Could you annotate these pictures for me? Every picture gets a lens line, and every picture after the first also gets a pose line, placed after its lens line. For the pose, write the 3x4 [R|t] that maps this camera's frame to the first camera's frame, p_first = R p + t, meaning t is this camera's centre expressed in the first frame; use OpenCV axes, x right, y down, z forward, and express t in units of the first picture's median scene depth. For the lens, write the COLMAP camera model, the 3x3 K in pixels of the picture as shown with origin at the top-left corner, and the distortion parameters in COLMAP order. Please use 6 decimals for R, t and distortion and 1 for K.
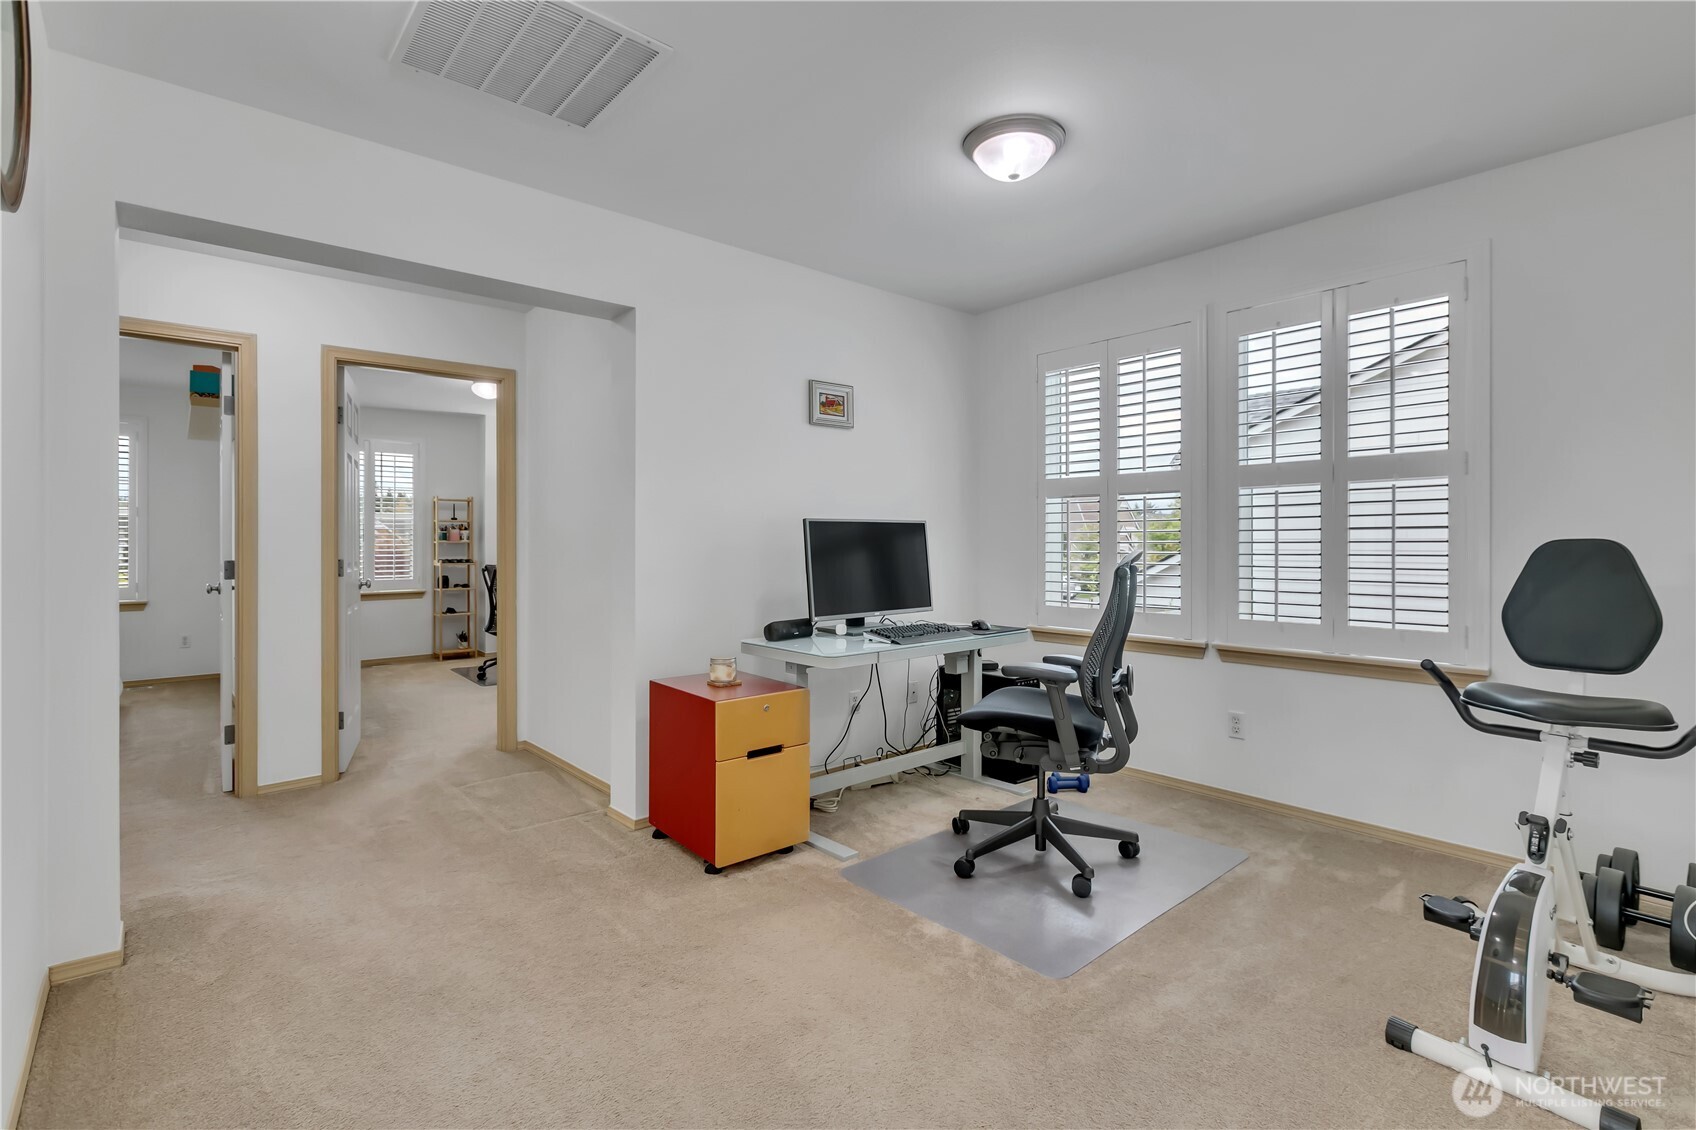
lens RADIAL K [[765.6, 0, 850.6], [0, 765.6, 521.5], [0, 0, 1]] dist [0.000930, 0.000256]
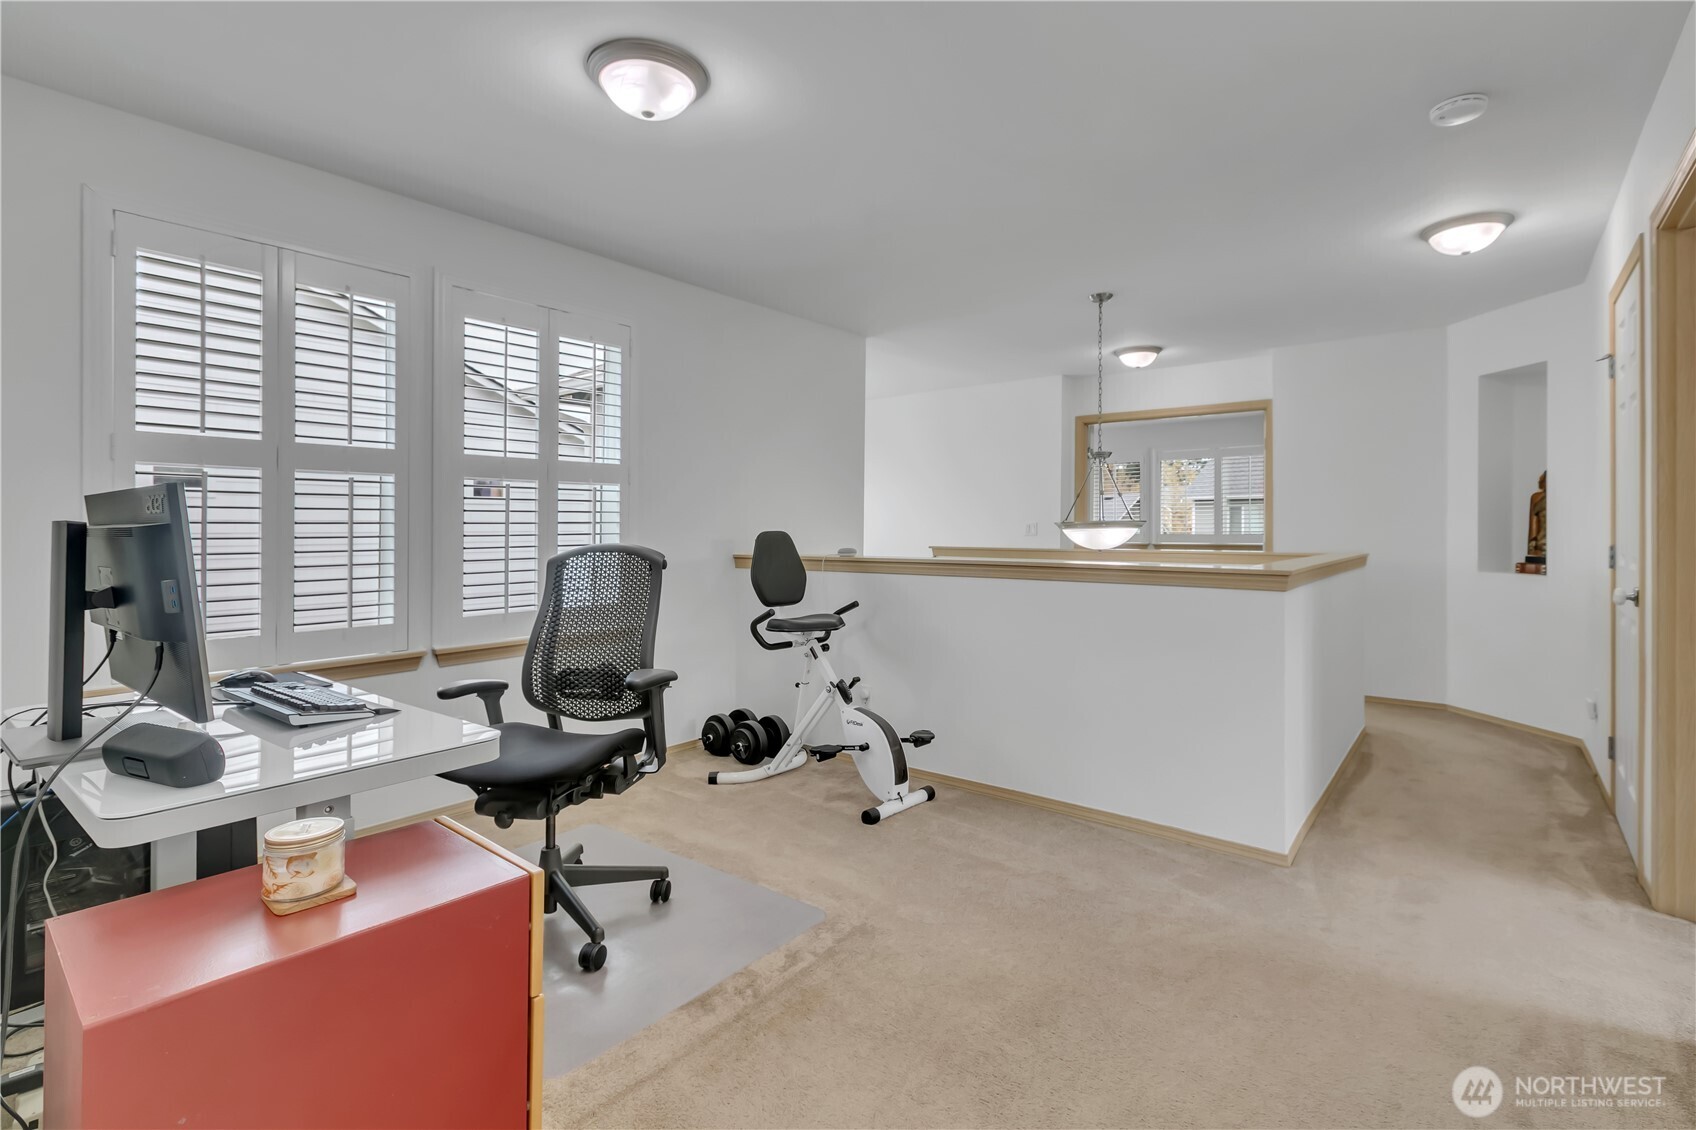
lens RADIAL K [[797.9, 0, 854.6], [0, 797.9, 519.4], [0, 0, 1]] dist [0.001079, 0.000165]
pose [[-0.179908, 0.017183, 0.983533, -0.546397], [-0.019829, 0.999581, -0.021090, 0.018051], [-0.983484, -0.023296, -0.179492, 0.706643]]
